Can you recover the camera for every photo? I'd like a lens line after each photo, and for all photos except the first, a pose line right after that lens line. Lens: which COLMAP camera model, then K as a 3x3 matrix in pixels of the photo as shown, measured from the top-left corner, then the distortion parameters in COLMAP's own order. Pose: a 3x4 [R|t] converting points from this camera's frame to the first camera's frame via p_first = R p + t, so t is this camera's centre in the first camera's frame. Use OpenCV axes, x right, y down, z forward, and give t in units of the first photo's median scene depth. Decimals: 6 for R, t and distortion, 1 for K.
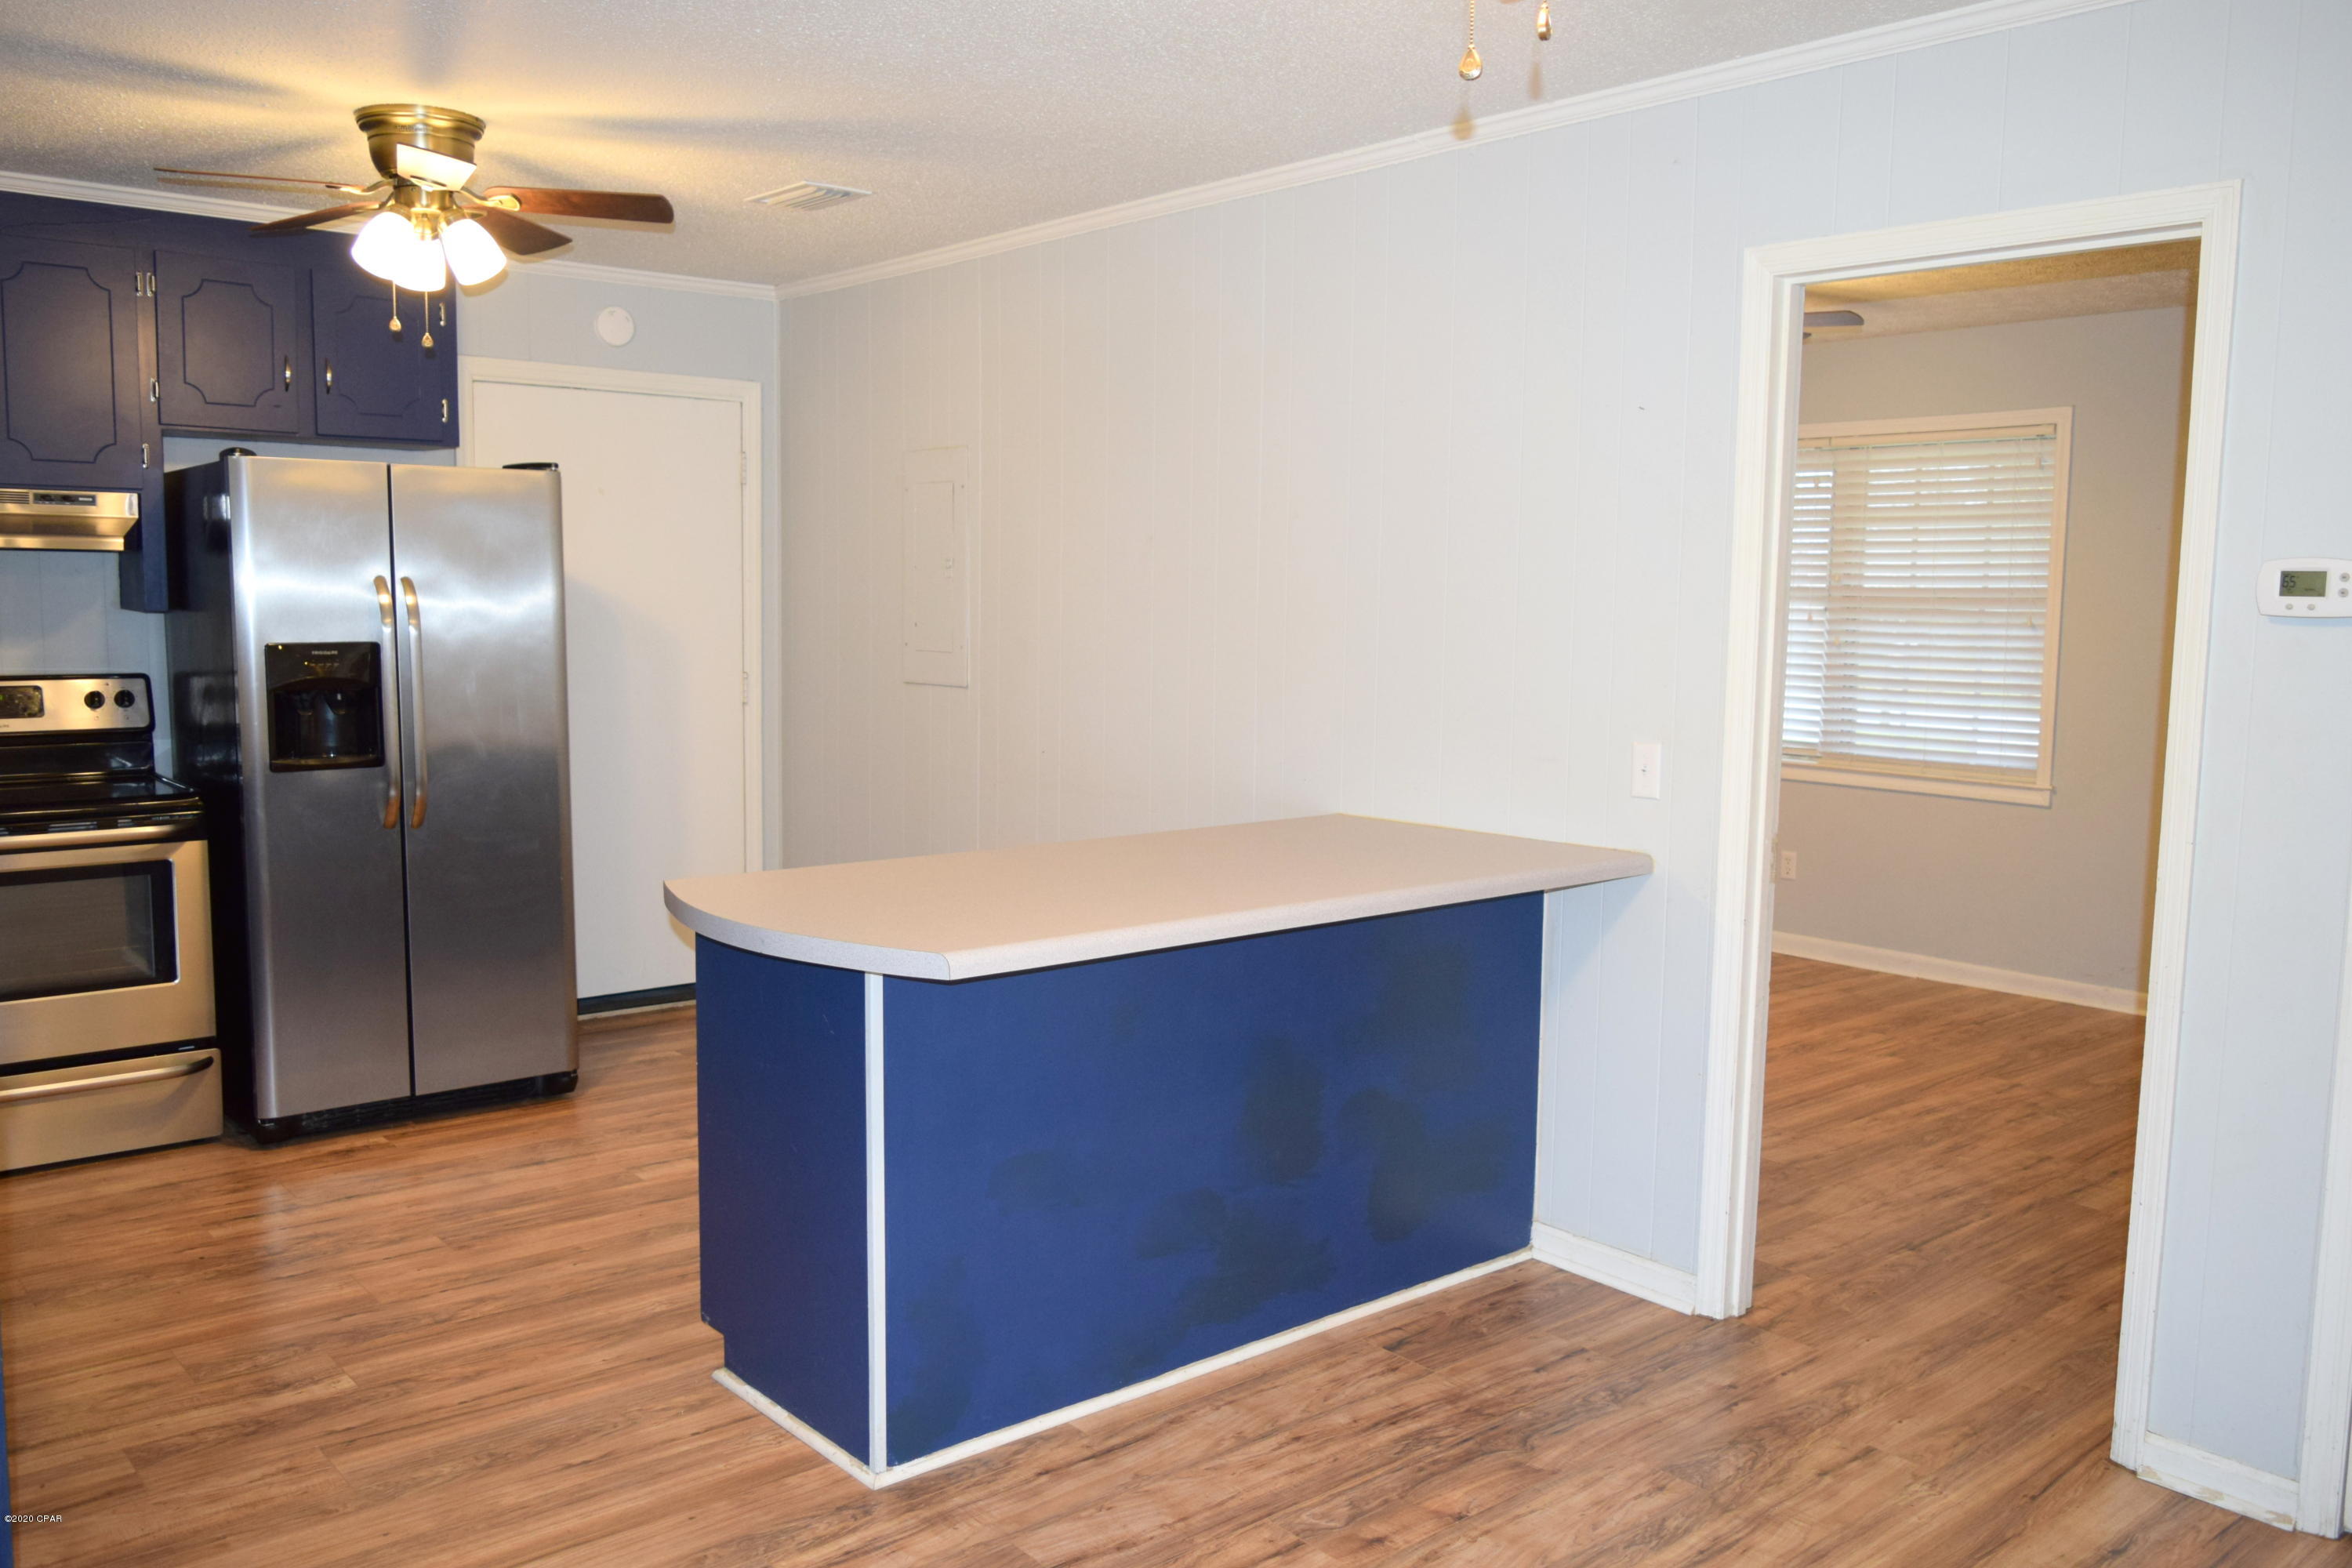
lens RADIAL K [[1881.9, 0, 1176.0], [0, 1881.9, 784.0], [0, 0, 1]] dist [-0.006159, -0.002506]
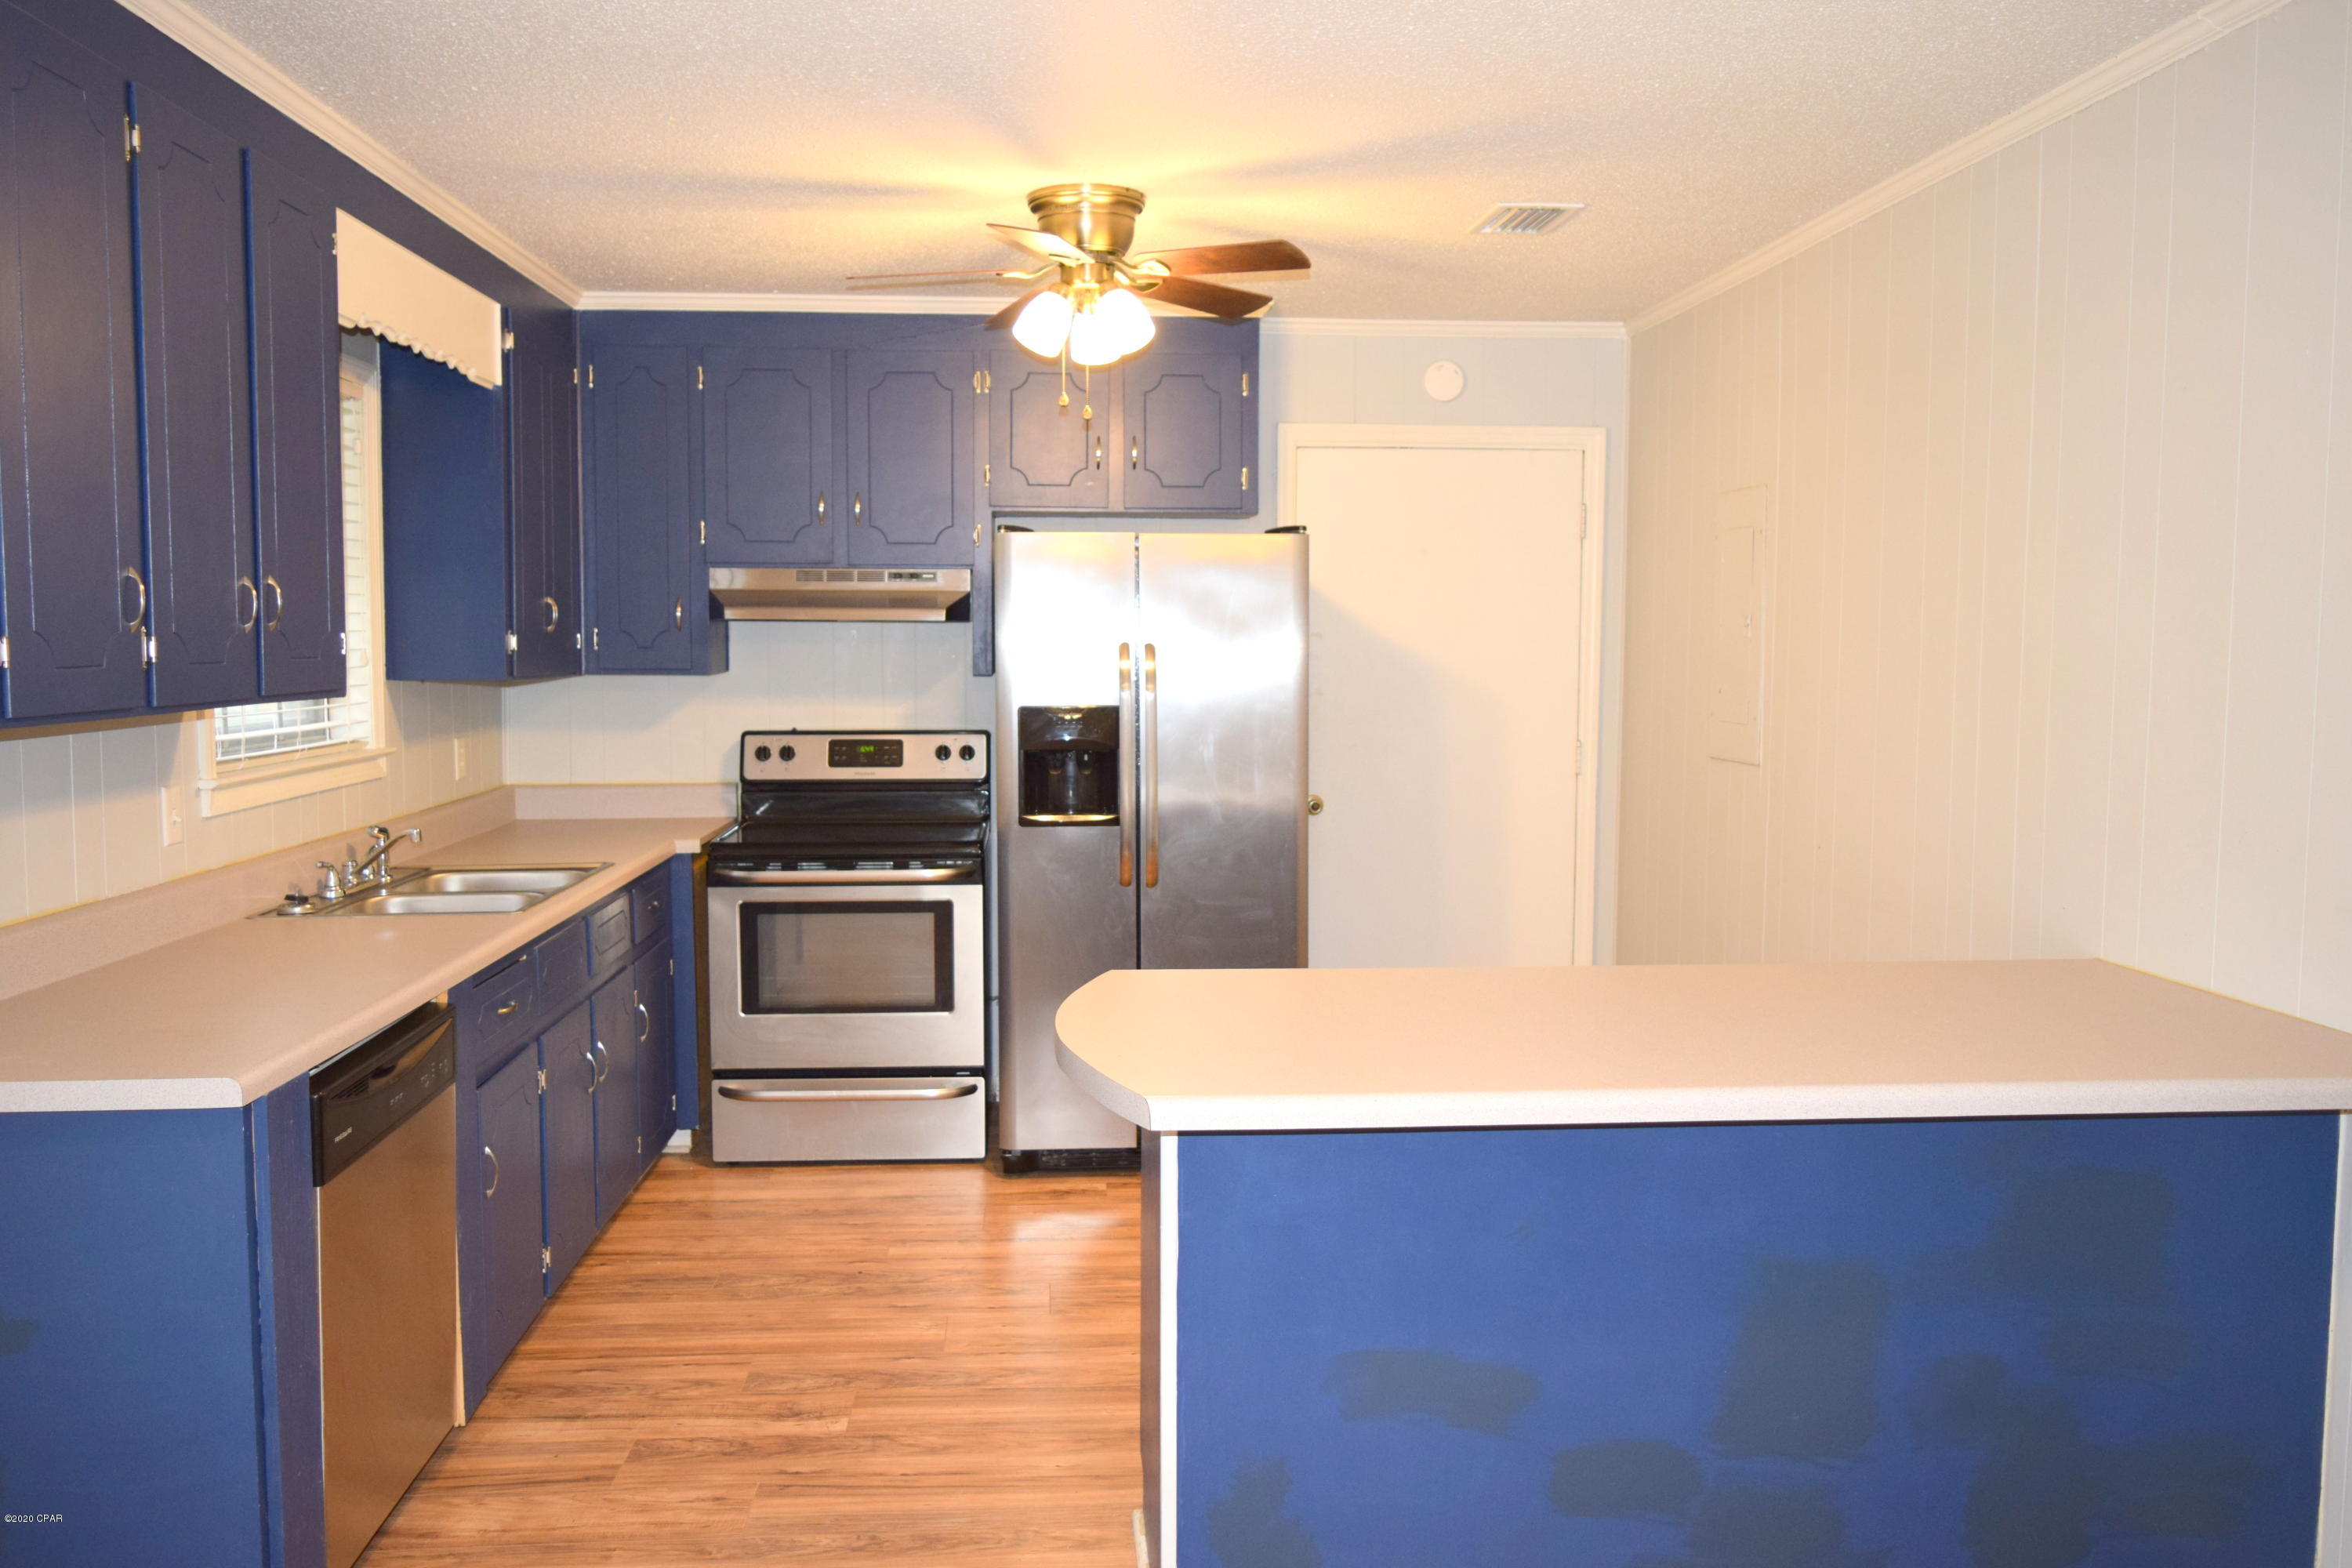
lens RADIAL K [[1868.8, 0, 1176.0], [0, 1868.8, 784.0], [0, 0, 1]] dist [-0.015405, -0.001610]
pose [[0.801537, 0.038728, -0.596689, 0.221234], [-0.055583, 0.998405, -0.009863, -0.024560], [0.595356, 0.041072, 0.802412, 0.197256]]
